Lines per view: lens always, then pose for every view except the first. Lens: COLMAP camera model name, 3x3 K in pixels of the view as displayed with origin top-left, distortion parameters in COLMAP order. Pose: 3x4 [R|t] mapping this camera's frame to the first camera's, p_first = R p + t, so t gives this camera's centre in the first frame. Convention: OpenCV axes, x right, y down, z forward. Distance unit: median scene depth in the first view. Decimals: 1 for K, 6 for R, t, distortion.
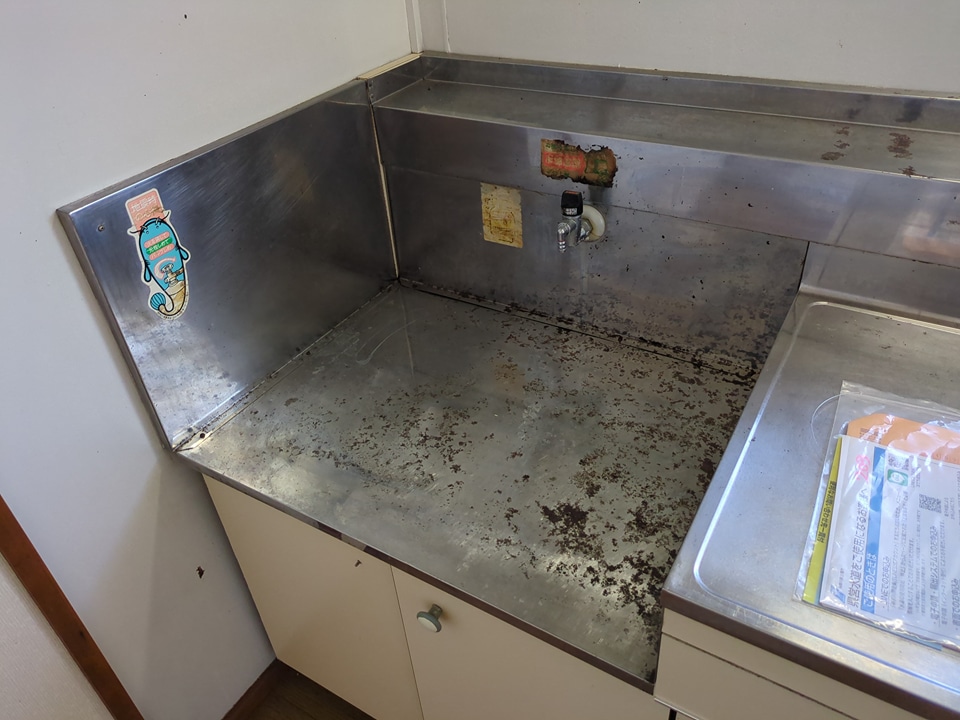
lens RADIAL K [[717.5, 0, 479.4], [0, 717.5, 352.5], [0, 0, 1]] dist [0.036627, -0.036530]
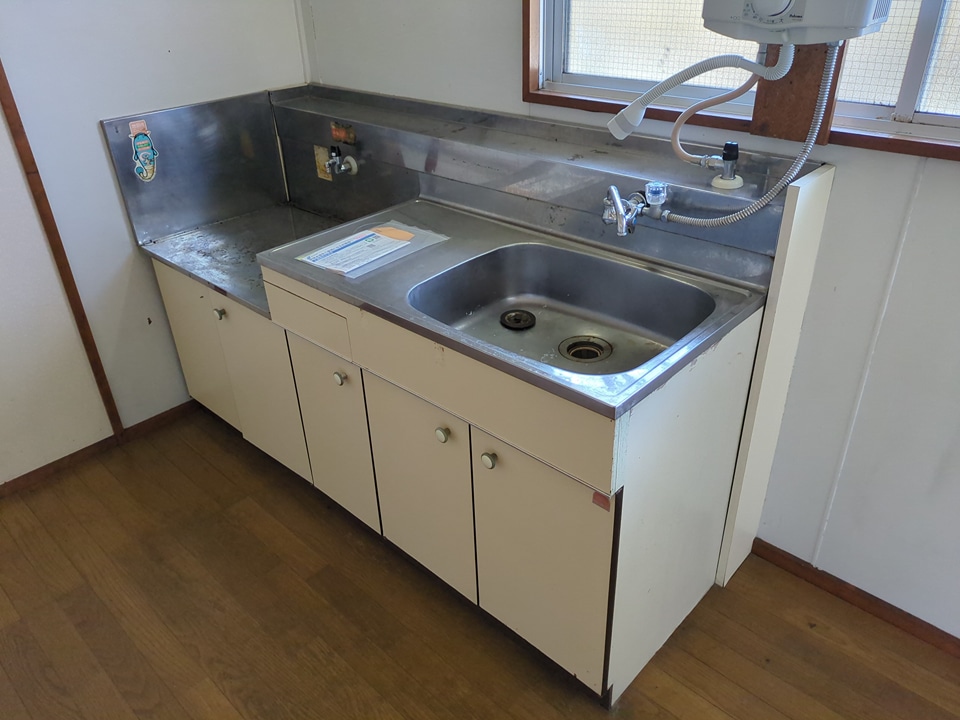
lens RADIAL K [[717.5, 0, 479.4], [0, 717.5, 352.5], [0, 0, 1]] dist [0.036627, -0.036530]
pose [[0.977908, 0.132437, -0.161726, 0.927156], [-0.147686, 0.985273, -0.086177, 0.472193], [0.147932, 0.108158, 0.983066, -0.901457]]
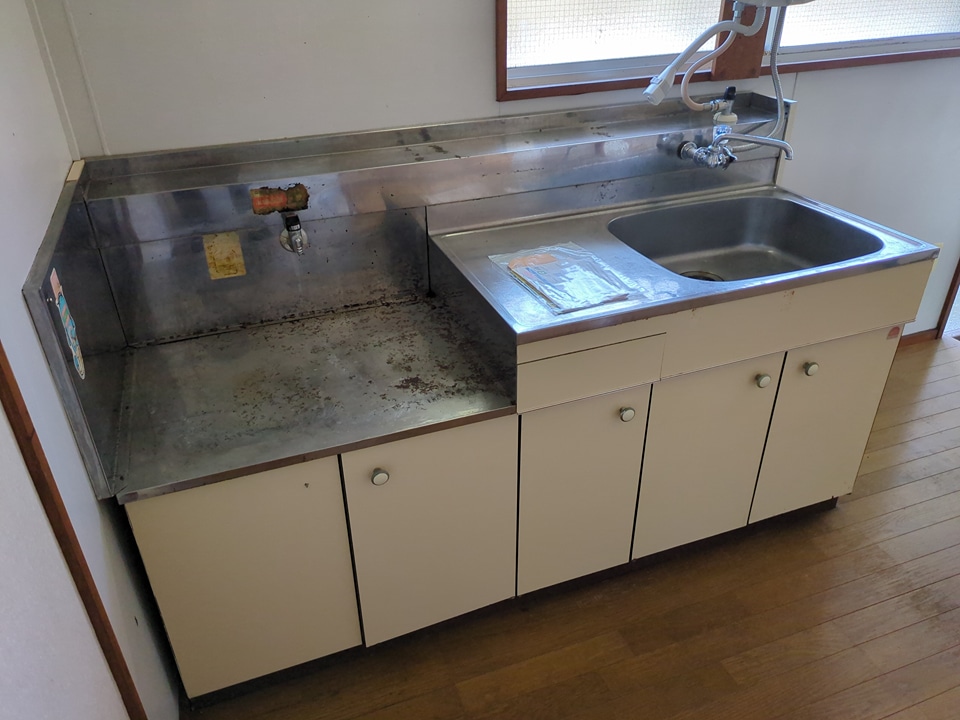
lens RADIAL K [[717.5, 0, 479.4], [0, 717.5, 352.5], [0, 0, 1]] dist [0.036627, -0.036530]
pose [[0.618937, -0.344576, 0.705822, -0.764012], [0.442666, 0.895351, 0.048928, 0.129963], [-0.648818, 0.282160, 0.706697, -0.232275]]
